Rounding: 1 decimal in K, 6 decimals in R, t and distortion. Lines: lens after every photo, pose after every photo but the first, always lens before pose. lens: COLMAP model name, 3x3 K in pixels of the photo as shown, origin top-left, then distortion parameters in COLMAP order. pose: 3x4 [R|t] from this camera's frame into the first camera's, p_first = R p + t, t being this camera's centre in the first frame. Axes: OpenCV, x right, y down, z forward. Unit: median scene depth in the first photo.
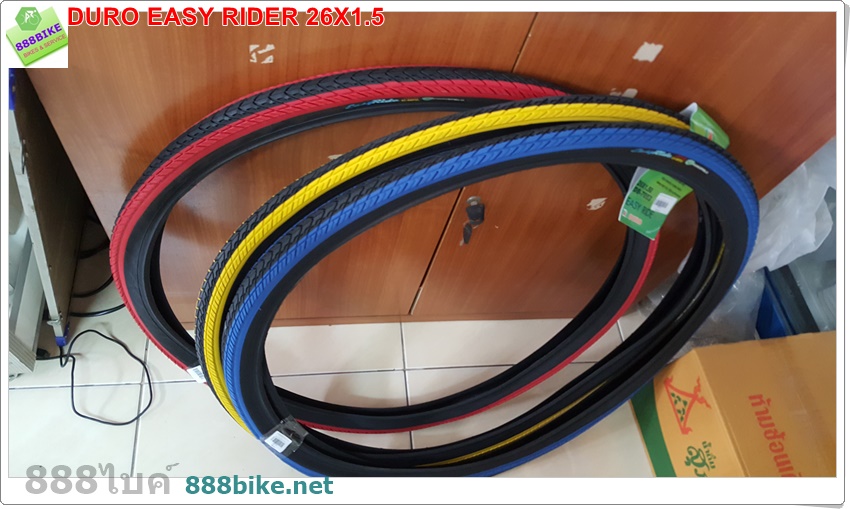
lens RADIAL K [[618.9, 0, 406.4], [0, 618.9, 264.4], [0, 0, 1]] dist [0.001002, -0.005323]
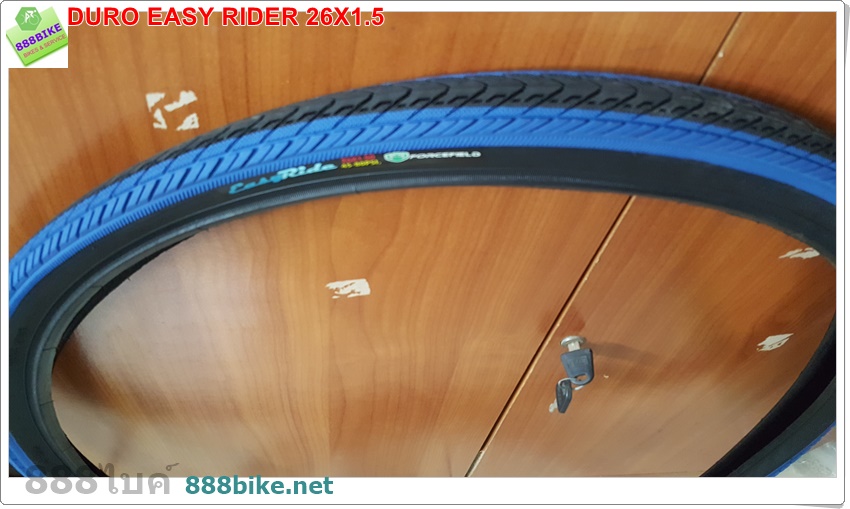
lens RADIAL K [[651.3, 0, 403.7], [0, 651.3, 255.5], [0, 0, 1]] dist [0.000829, -0.010485]
pose [[0.997216, -0.021533, -0.071387, -0.008377], [0.011188, 0.989765, -0.142271, -0.091901], [0.073720, 0.141076, 0.987250, 0.317334]]
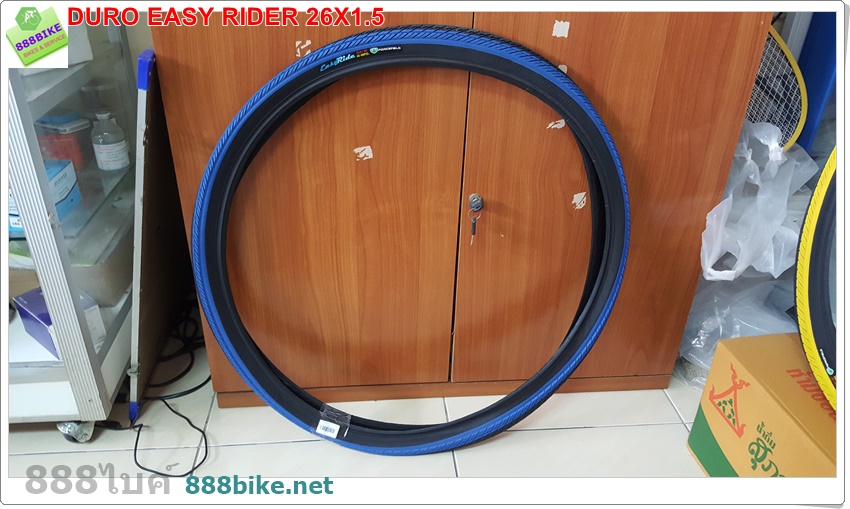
lens RADIAL K [[625.9, 0, 399.3], [0, 625.9, 254.6], [0, 0, 1]] dist [-0.003929, -0.005731]
pose [[0.989005, -0.114514, -0.093568, 0.059308], [0.051262, 0.858979, -0.509439, 0.576220], [0.138711, 0.499041, 0.855405, -0.038422]]
